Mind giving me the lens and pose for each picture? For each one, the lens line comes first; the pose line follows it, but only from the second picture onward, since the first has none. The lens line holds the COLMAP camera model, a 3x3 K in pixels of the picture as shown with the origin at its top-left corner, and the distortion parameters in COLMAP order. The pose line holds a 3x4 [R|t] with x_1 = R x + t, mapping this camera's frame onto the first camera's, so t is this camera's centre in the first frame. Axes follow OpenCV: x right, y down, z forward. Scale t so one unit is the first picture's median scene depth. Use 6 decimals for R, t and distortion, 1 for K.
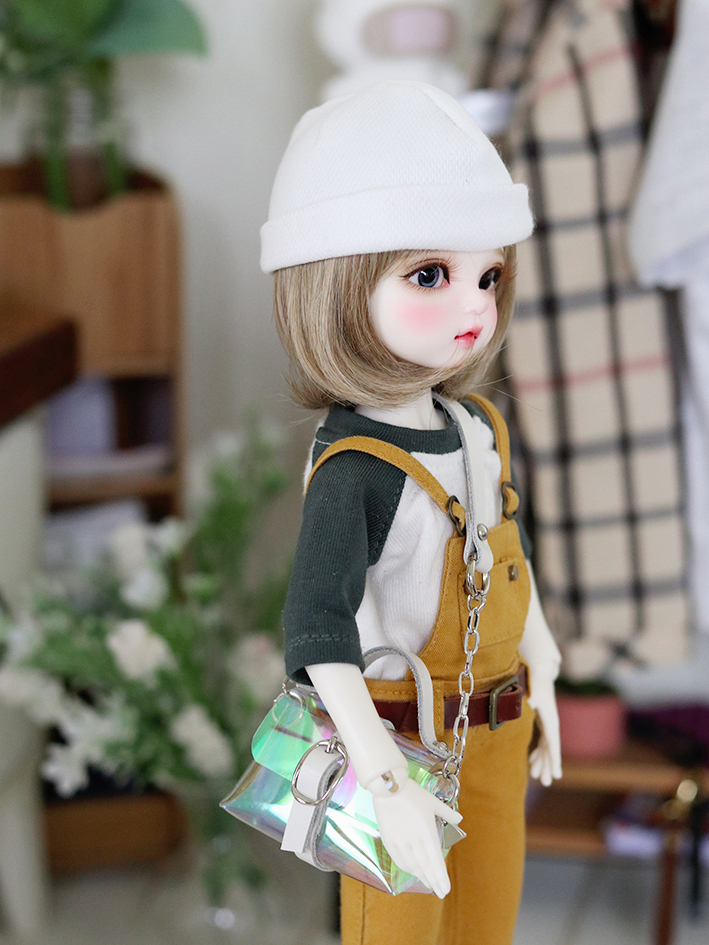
lens RADIAL K [[2860.9, 0, 354.5], [0, 2860.9, 472.5], [0, 0, 1]] dist [-0.039114, -0.301274]
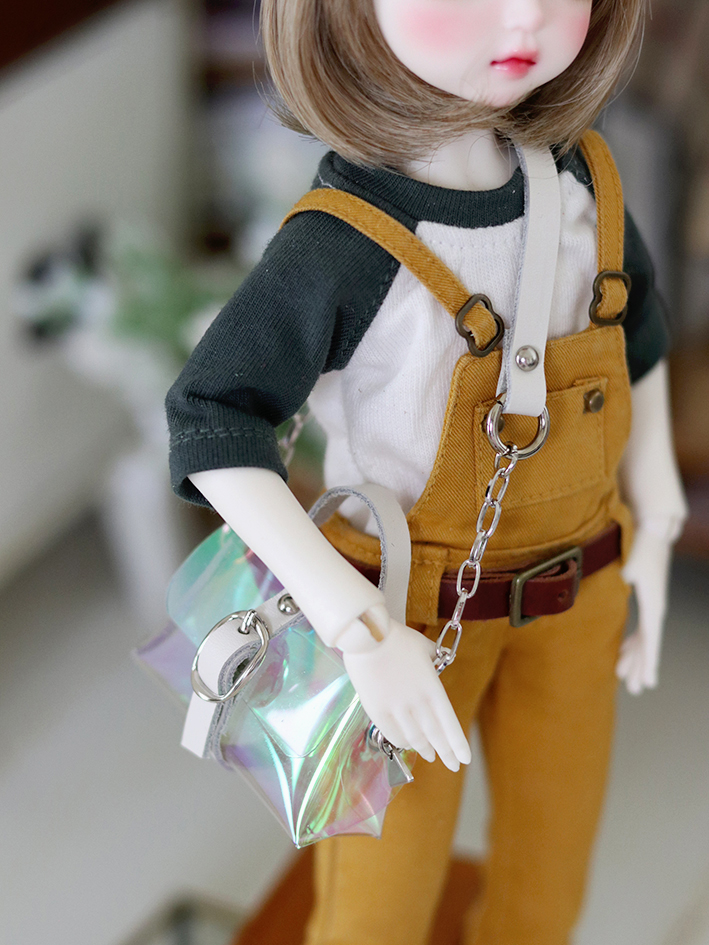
lens RADIAL K [[2860.9, 0, 354.5], [0, 2860.9, 472.5], [0, 0, 1]] dist [-0.039114, -0.301274]
pose [[0.926171, 0.179485, -0.331652, 0.240143], [-0.098639, 0.964154, 0.246327, -0.114913], [0.363975, -0.195428, 0.910676, 0.370062]]
